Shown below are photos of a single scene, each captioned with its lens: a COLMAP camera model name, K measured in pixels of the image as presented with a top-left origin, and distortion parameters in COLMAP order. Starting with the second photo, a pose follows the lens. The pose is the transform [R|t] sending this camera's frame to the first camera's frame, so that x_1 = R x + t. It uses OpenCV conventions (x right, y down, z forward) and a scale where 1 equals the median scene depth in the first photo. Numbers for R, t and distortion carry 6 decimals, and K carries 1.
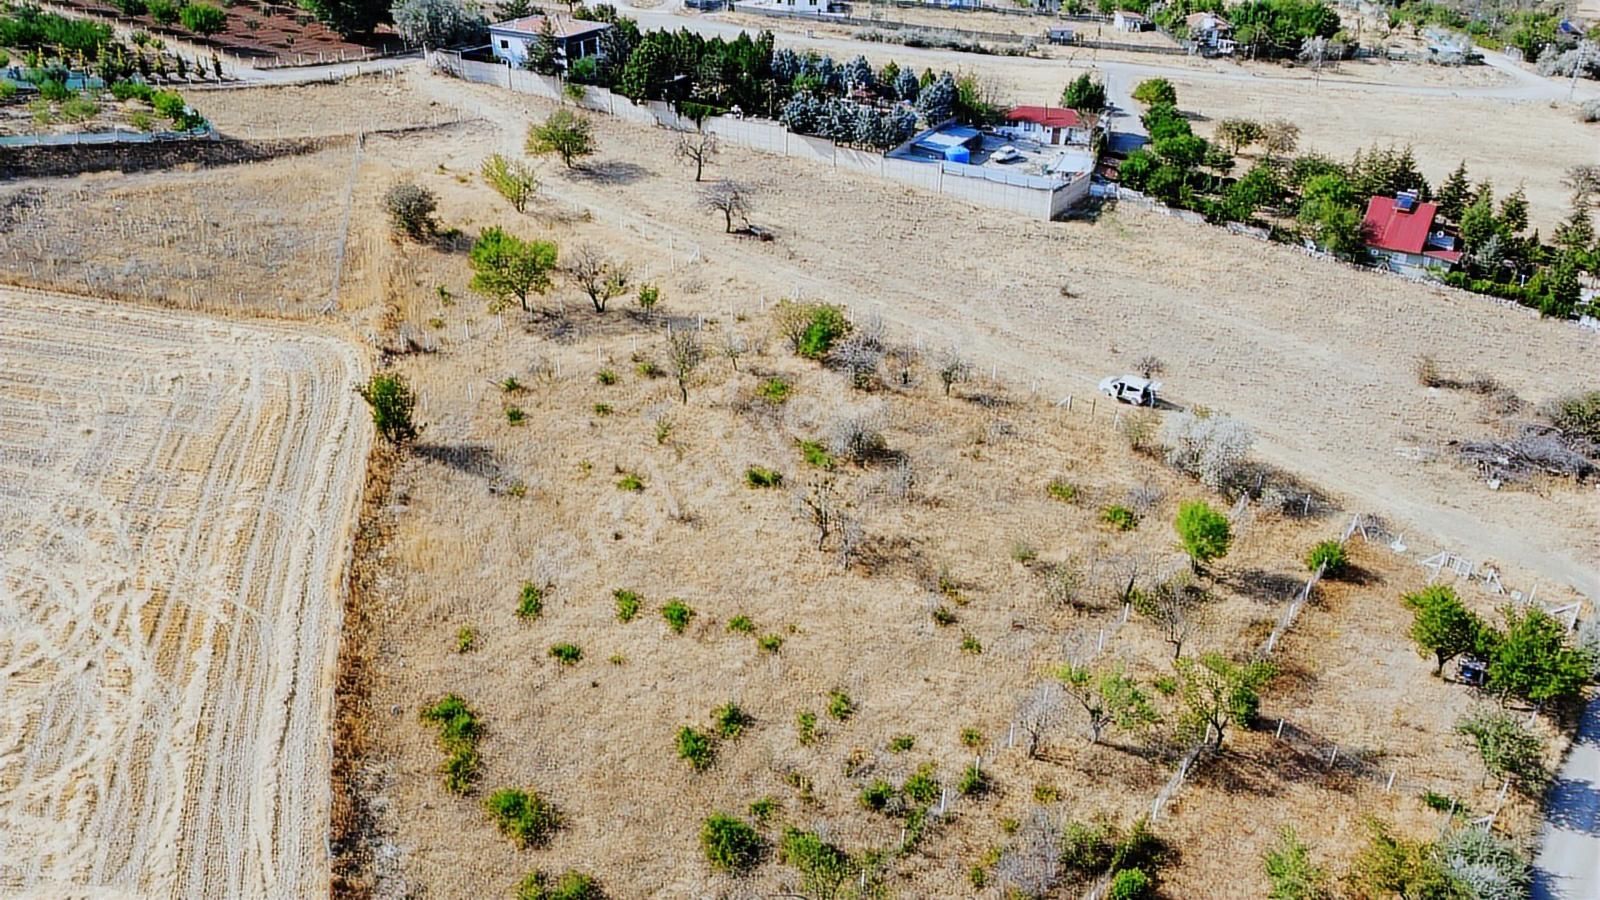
lens RADIAL K [[1218.3, 0, 790.1], [0, 1218.3, 456.2], [0, 0, 1]] dist [-0.005242, -0.007406]
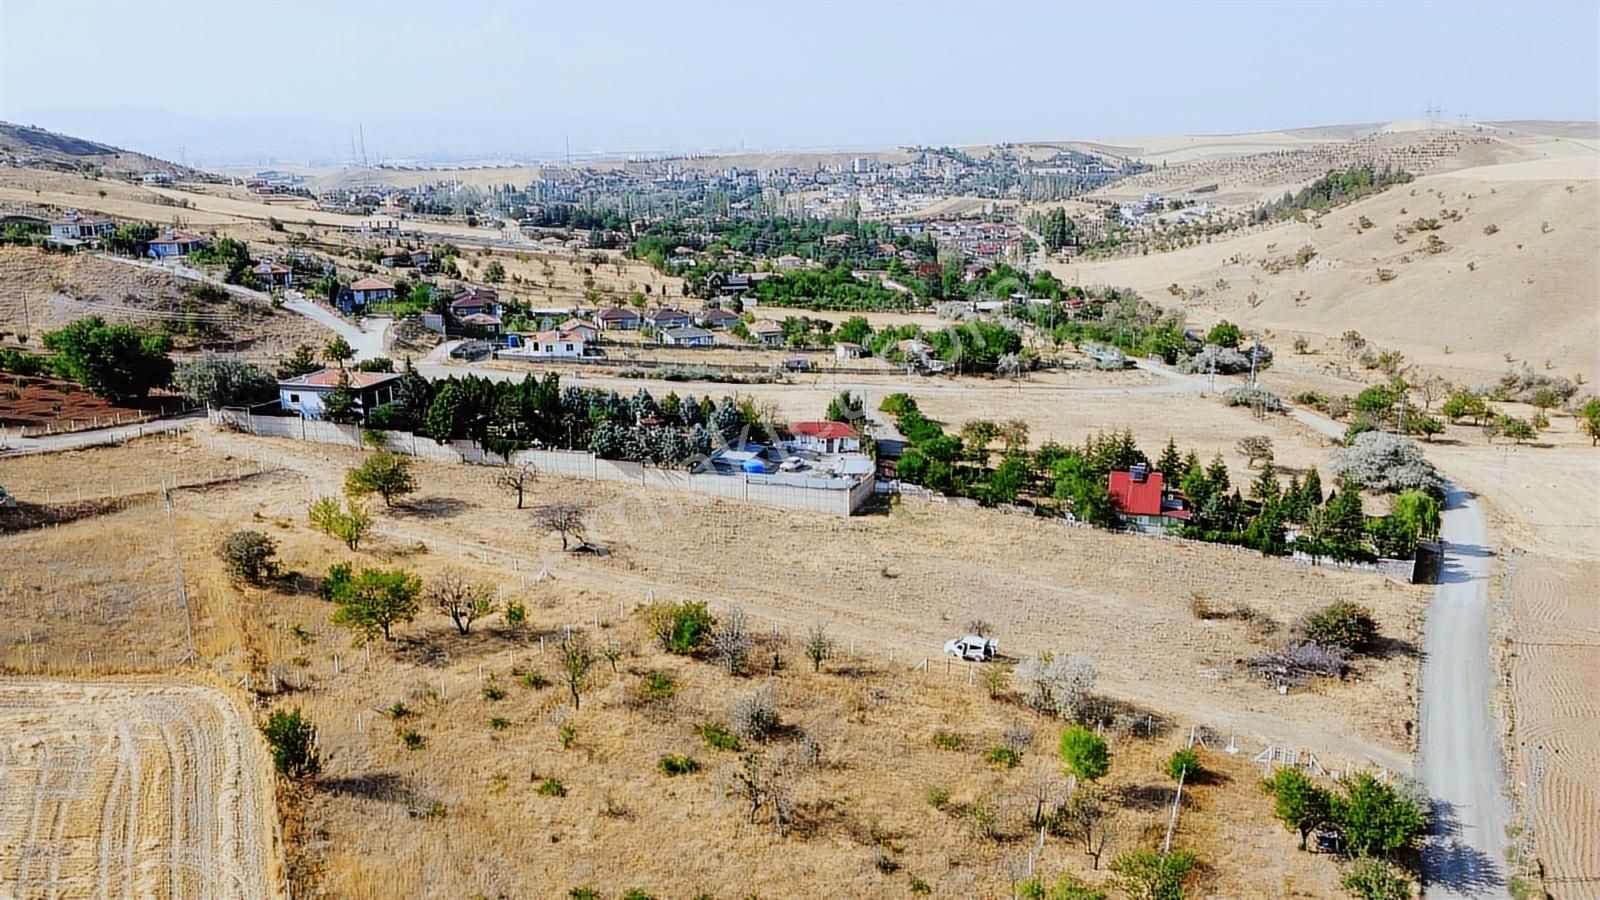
lens RADIAL K [[1220.5, 0, 793.6], [0, 1220.5, 450.3], [0, 0, 1]] dist [-0.007222, 0.013011]
pose [[0.965040, -0.070681, 0.252392, -0.122226], [0.136584, 0.957484, -0.254103, 0.027406], [-0.223701, 0.279693, 0.933665, -0.050033]]
